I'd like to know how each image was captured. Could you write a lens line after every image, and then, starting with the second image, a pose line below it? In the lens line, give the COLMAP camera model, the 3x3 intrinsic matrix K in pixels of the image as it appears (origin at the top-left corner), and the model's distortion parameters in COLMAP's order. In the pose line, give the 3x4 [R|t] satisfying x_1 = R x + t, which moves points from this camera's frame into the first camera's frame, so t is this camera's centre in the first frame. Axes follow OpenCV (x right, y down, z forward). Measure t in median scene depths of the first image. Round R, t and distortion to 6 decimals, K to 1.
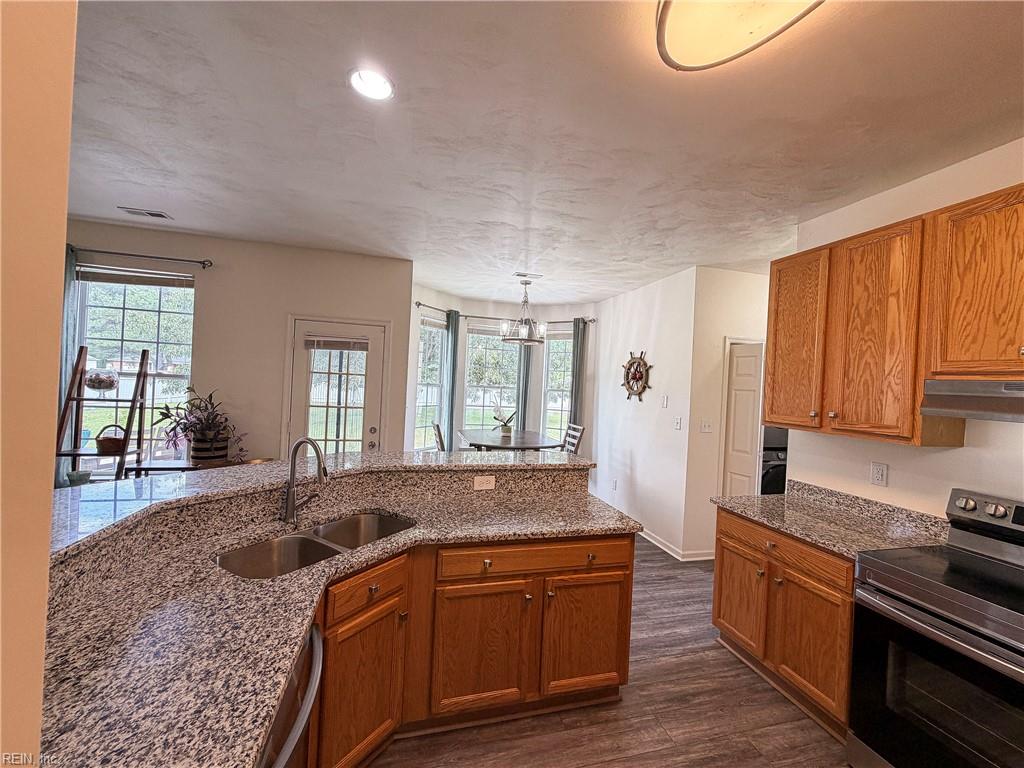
lens RADIAL K [[406.0, 0, 511.5], [0, 406.0, 384.9], [0, 0, 1]] dist [-0.001024, 0.000653]
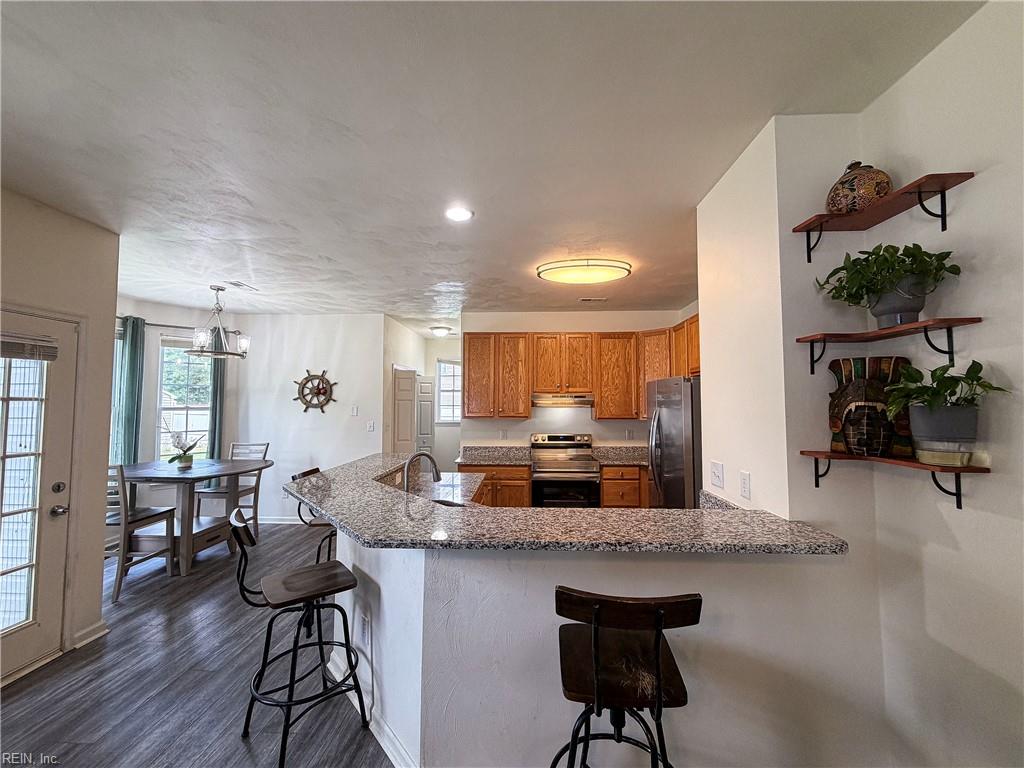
lens RADIAL K [[406.0, 0, 510.7], [0, 406.0, 385.3], [0, 0, 1]] dist [-0.001024, 0.000653]
pose [[0.299011, -0.003454, 0.954243, -1.297303], [0.016431, 0.999864, -0.001530, -0.057883], [-0.954108, 0.016136, 0.299028, 0.264748]]
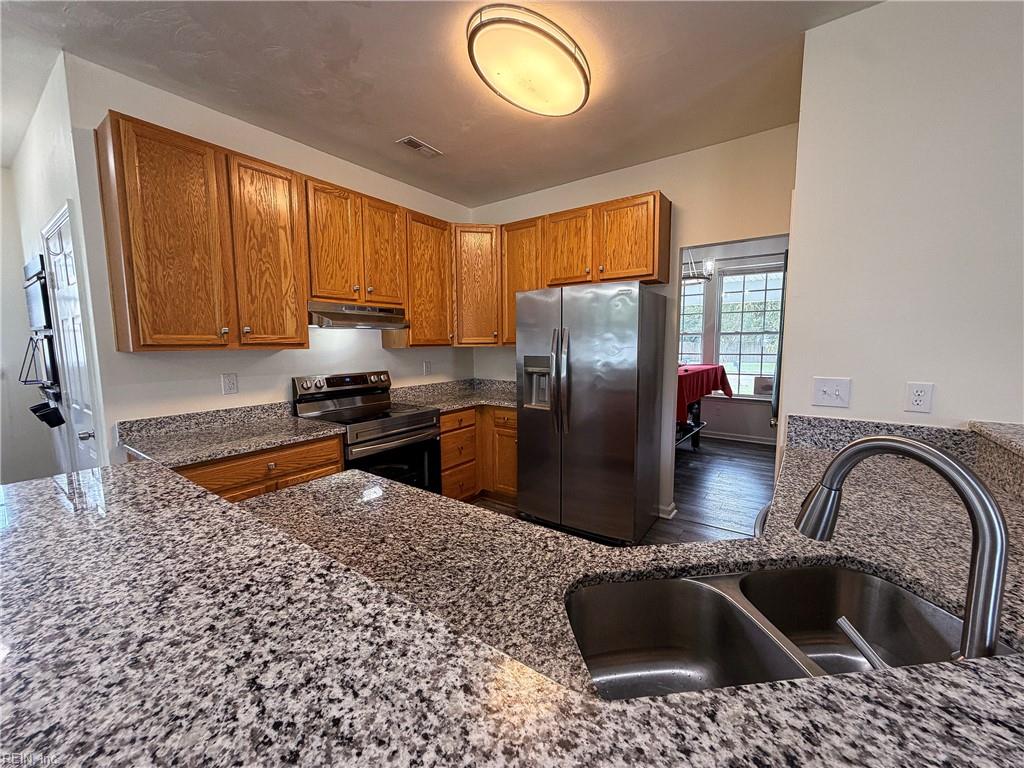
lens RADIAL K [[406.0, 0, 511.6], [0, 406.0, 386.1], [0, 0, 1]] dist [-0.001024, 0.000653]
pose [[-0.629444, -0.129148, 0.766238, -0.425439], [-0.022299, 0.988687, 0.148323, 0.045085], [-0.776726, 0.076275, -0.625203, 1.099539]]
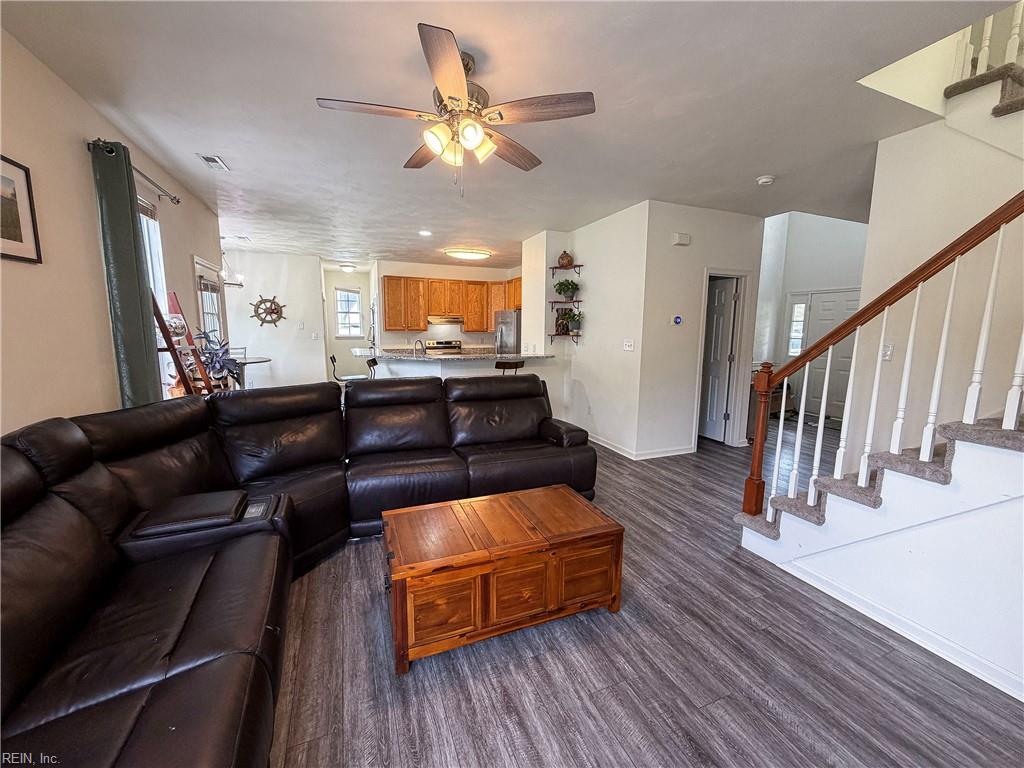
lens RADIAL K [[406.0, 0, 509.5], [0, 406.0, 385.1], [0, 0, 1]] dist [-0.001024, 0.000653]
pose [[-0.123356, -0.185315, 0.974906, -2.937149], [-0.012573, 0.982622, 0.185191, -0.088962], [-0.992283, 0.010587, -0.123542, 0.540805]]
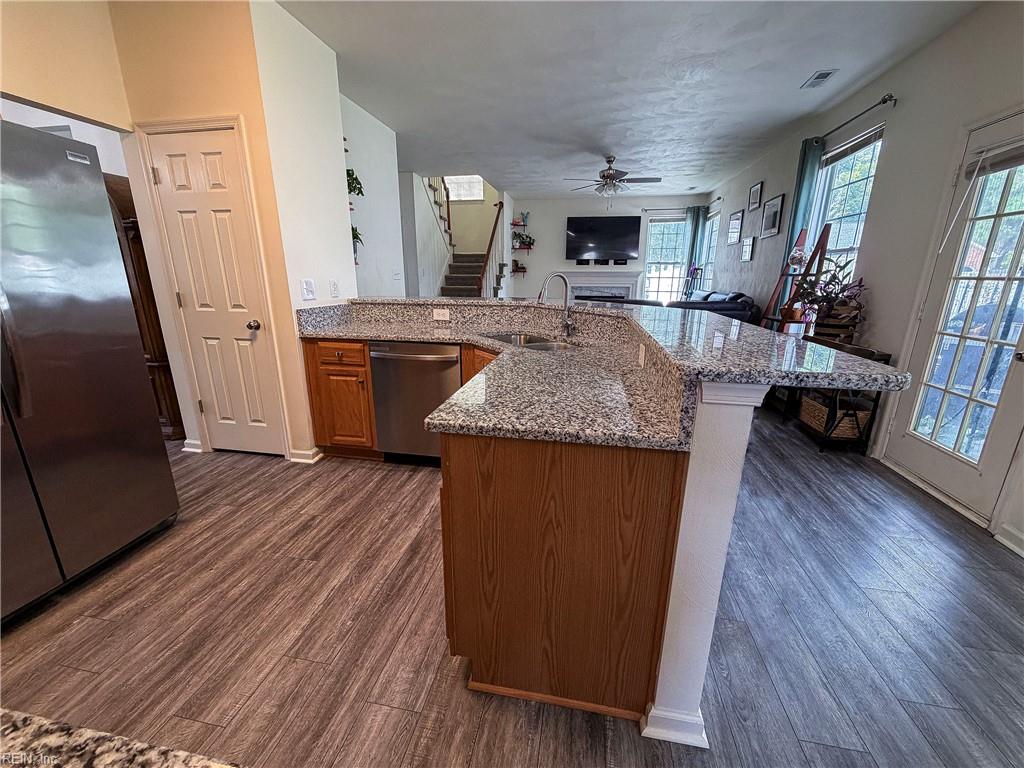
lens RADIAL K [[406.0, 0, 512.2], [0, 406.0, 383.6], [0, 0, 1]] dist [-0.001024, 0.000653]
pose [[-0.433020, 0.187051, -0.881763, 0.647982], [-0.025472, 0.975302, 0.219402, 0.157240], [0.901024, 0.117466, -0.417561, 1.159332]]
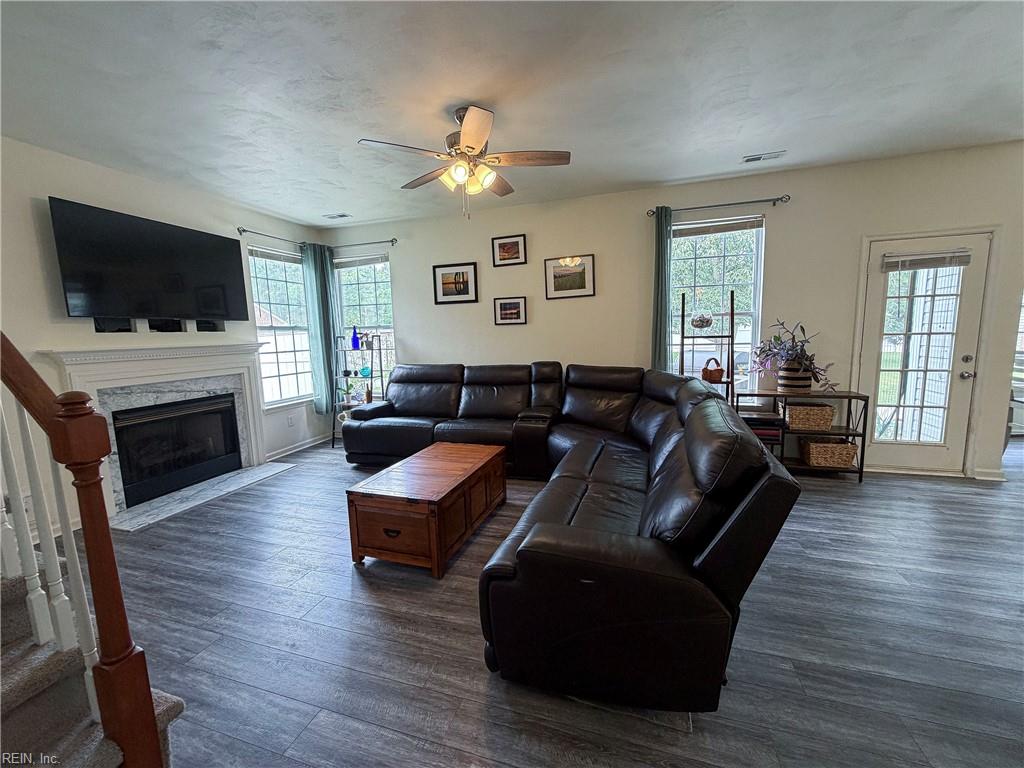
lens RADIAL K [[406.0, 0, 507.1], [0, 406.0, 387.4], [0, 0, 1]] dist [-0.001024, 0.000653]
pose [[0.840268, -0.000384, -0.542170, -1.240102], [0.067134, 0.992378, 0.103342, 0.031736], [0.537998, -0.123233, 0.833889, -0.455719]]
